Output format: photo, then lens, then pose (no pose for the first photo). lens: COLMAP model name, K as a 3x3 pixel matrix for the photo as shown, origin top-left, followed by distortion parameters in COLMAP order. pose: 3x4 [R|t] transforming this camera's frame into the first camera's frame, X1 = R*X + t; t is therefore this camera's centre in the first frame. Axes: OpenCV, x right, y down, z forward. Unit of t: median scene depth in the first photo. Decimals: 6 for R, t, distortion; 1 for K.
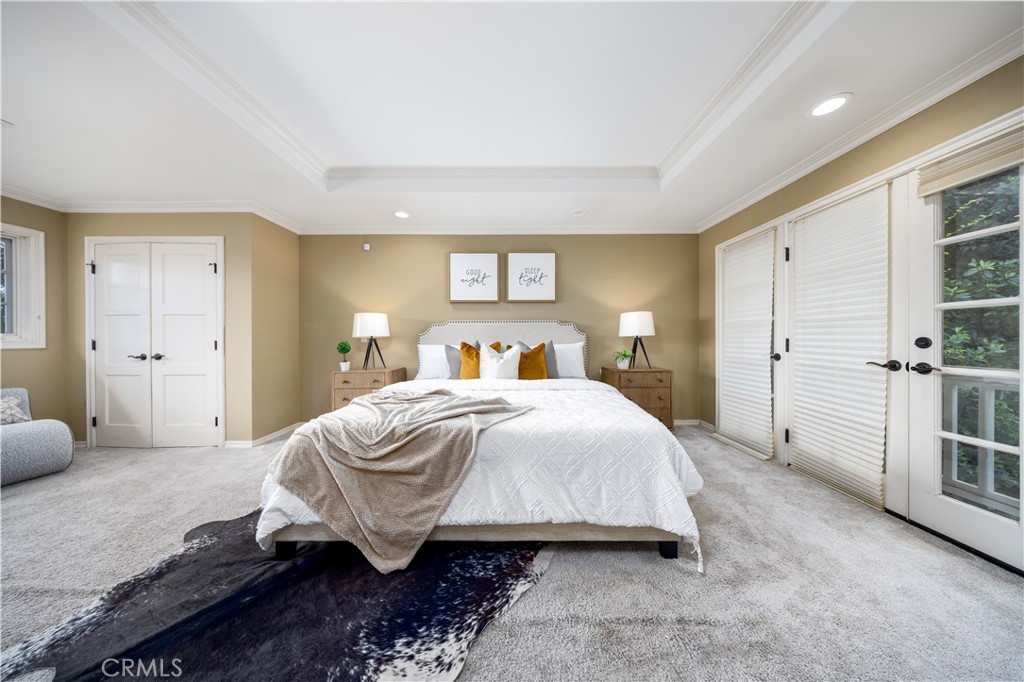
lens RADIAL K [[300.6, 0, 520.1], [0, 300.6, 336.3], [0, 0, 1]] dist [0.000469, -0.000851]
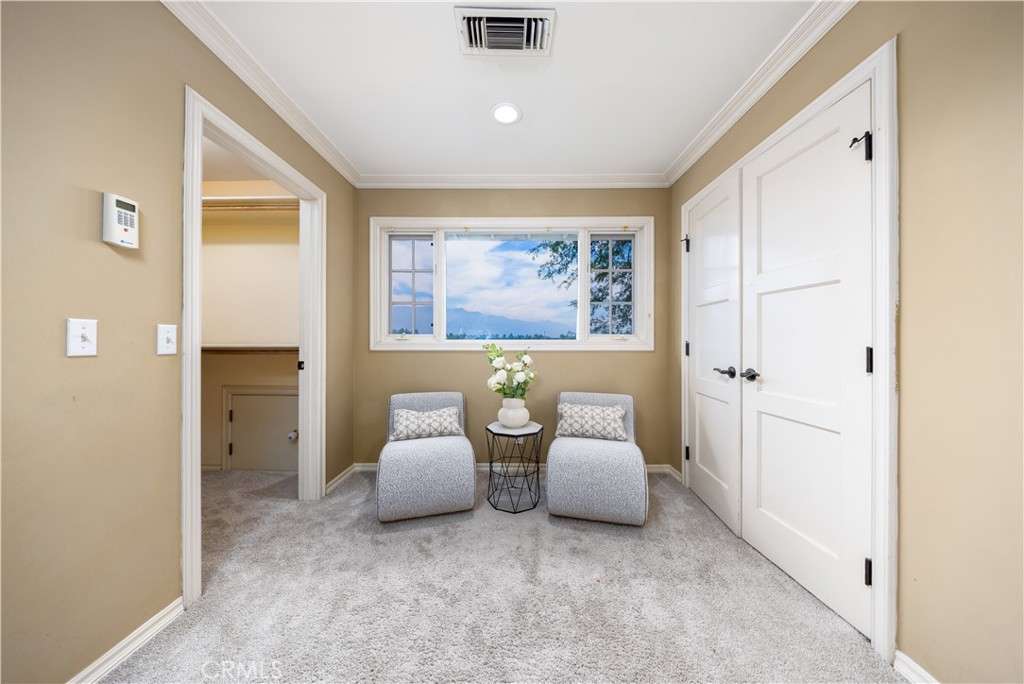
lens RADIAL K [[325.5, 0, 514.6], [0, 325.5, 341.6], [0, 0, 1]] dist [-0.000571, -0.000055]
pose [[-0.002990, 0.009558, -0.999950, -0.636222], [0.001320, 0.999953, 0.009554, 0.003634], [0.999995, -0.001291, -0.003002, 0.590685]]
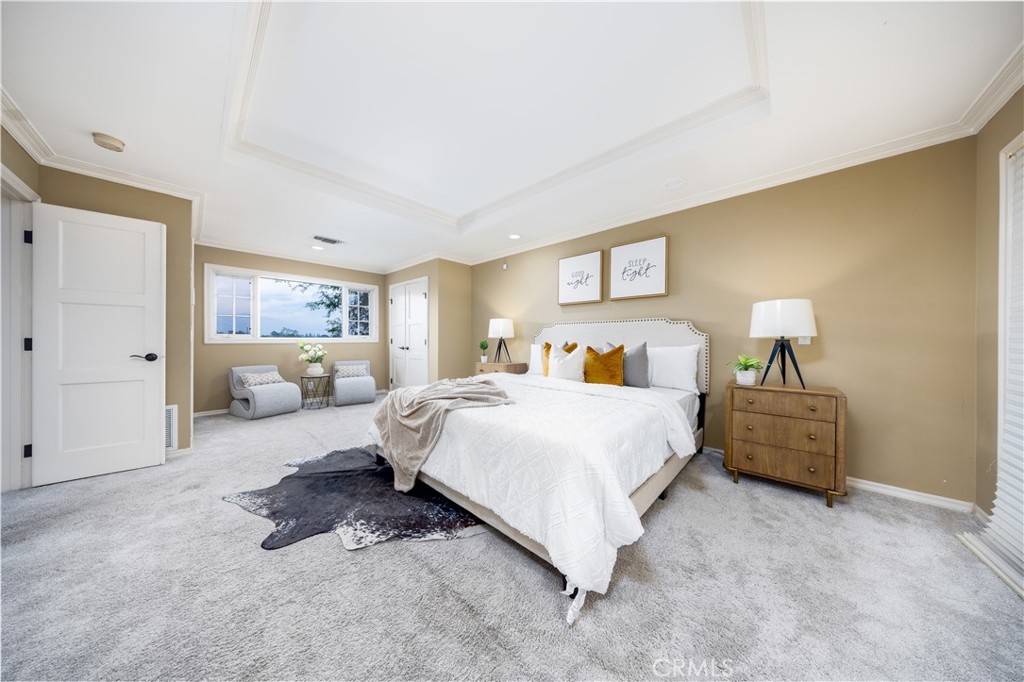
lens RADIAL K [[300.6, 0, 513.3], [0, 300.6, 337.0], [0, 0, 1]] dist [0.000469, -0.000851]
pose [[0.725866, 0.001848, -0.687834, 0.494179], [-0.003411, 0.999994, -0.000913, 0.001579], [0.687828, 0.003009, 0.725867, 0.136943]]
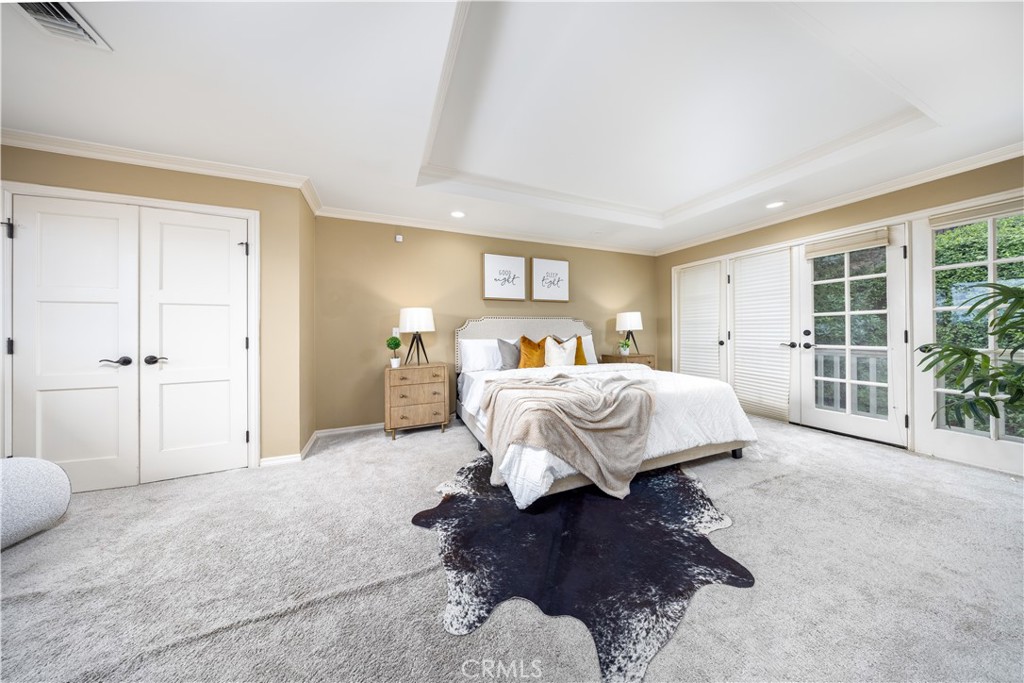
lens RADIAL K [[300.6, 0, 528.5], [0, 300.6, 331.7], [0, 0, 1]] dist [0.000469, -0.000851]
pose [[0.918744, -0.004579, 0.394827, -0.651128], [0.005096, 0.999987, -0.000260, 0.003645], [-0.394821, 0.002251, 0.918755, -0.054019]]
